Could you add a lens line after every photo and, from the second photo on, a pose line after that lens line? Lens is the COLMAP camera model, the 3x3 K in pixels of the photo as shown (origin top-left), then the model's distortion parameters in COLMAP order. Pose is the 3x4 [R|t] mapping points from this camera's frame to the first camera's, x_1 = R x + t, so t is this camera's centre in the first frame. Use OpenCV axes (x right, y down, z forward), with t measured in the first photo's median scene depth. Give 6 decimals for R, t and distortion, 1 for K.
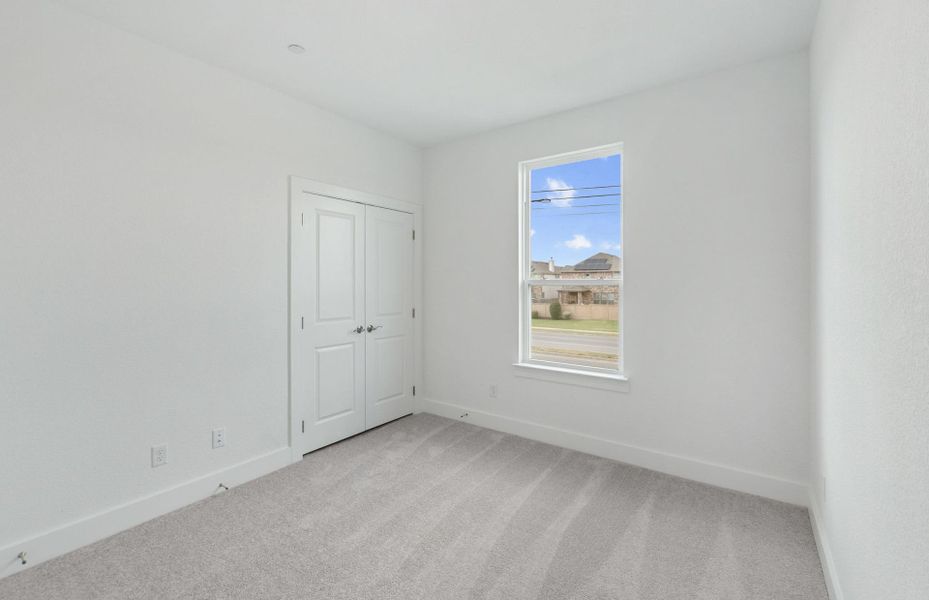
lens RADIAL K [[406.0, 0, 466.5], [0, 406.0, 272.7], [0, 0, 1]] dist [0.021695, 0.000034]
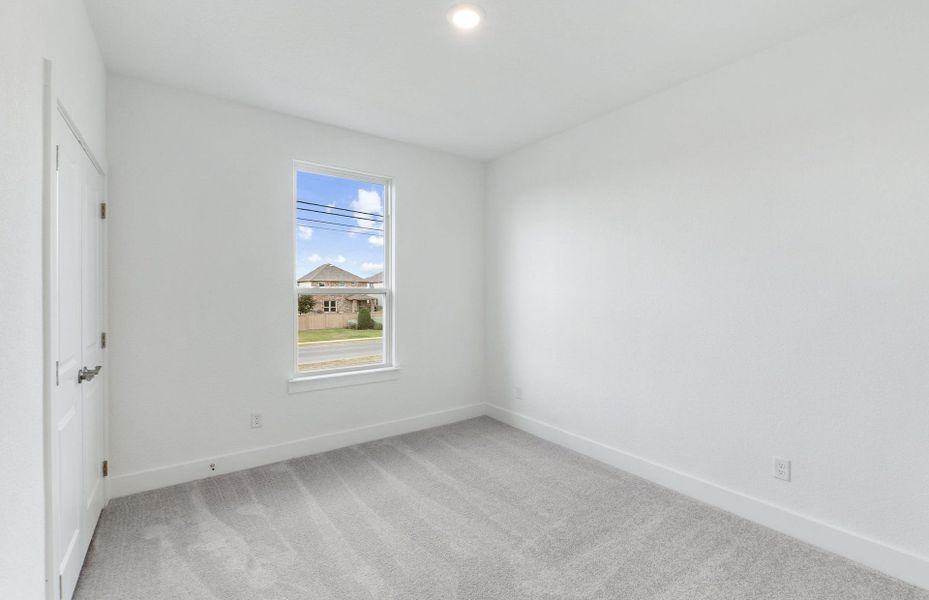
lens RADIAL K [[406.0, 0, 466.5], [0, 406.0, 272.7], [0, 0, 1]] dist [0.021695, 0.000034]
pose [[0.321380, 0.049648, 0.945648, -0.644173], [-0.027469, 0.998693, -0.043098, 0.012439], [-0.946552, -0.012125, 0.322324, 0.342644]]
